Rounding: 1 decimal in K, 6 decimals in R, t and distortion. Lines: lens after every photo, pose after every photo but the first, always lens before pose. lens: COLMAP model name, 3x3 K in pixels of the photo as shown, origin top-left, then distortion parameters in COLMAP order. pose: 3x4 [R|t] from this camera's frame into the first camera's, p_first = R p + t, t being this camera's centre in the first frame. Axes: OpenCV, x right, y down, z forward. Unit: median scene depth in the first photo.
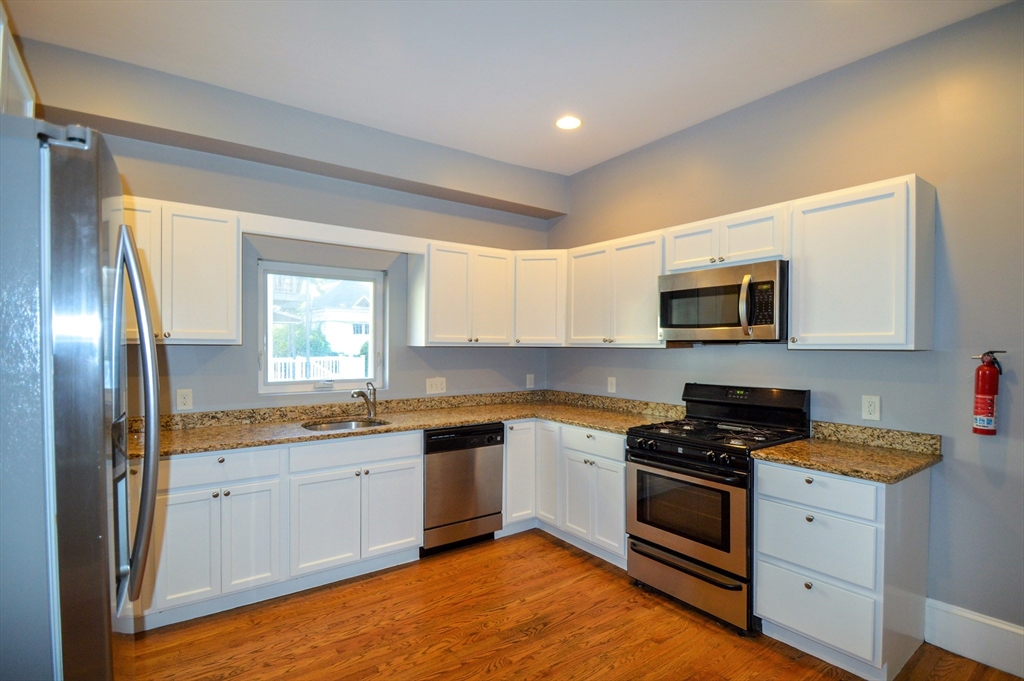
lens RADIAL K [[503.2, 0, 518.5], [0, 503.2, 348.9], [0, 0, 1]] dist [0.001903, -0.015963]
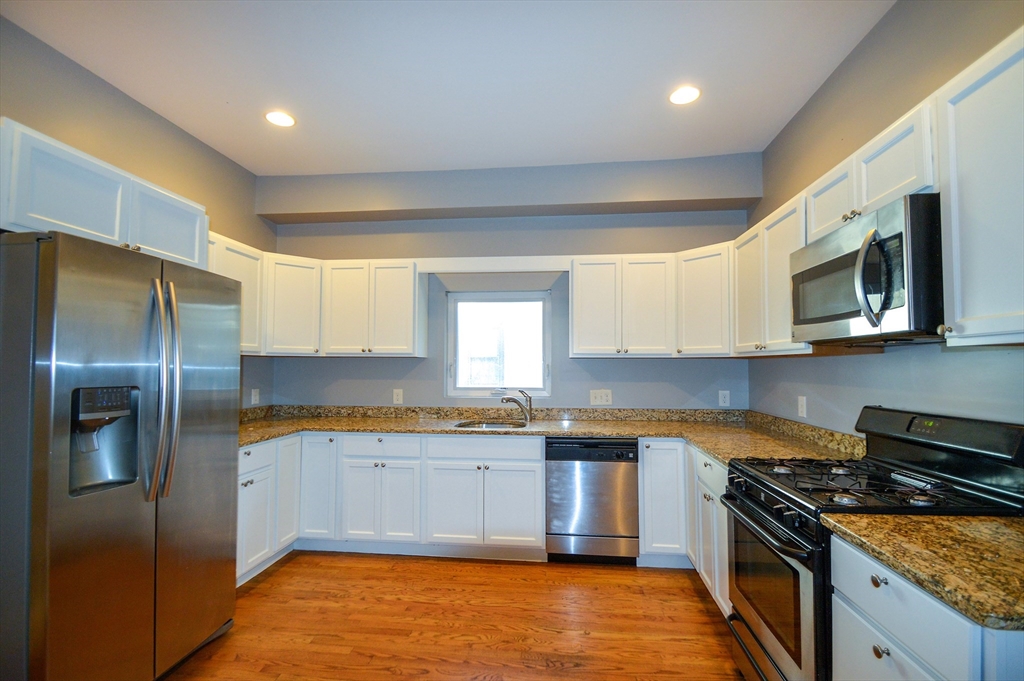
lens RADIAL K [[465.2, 0, 512.6], [0, 465.2, 349.7], [0, 0, 1]] dist [0.013869, -0.015894]
pose [[0.734578, -0.027142, -0.677981, 0.412574], [-0.002259, 0.999096, -0.042444, 0.021227], [0.678521, 0.032710, 0.733853, 0.229254]]
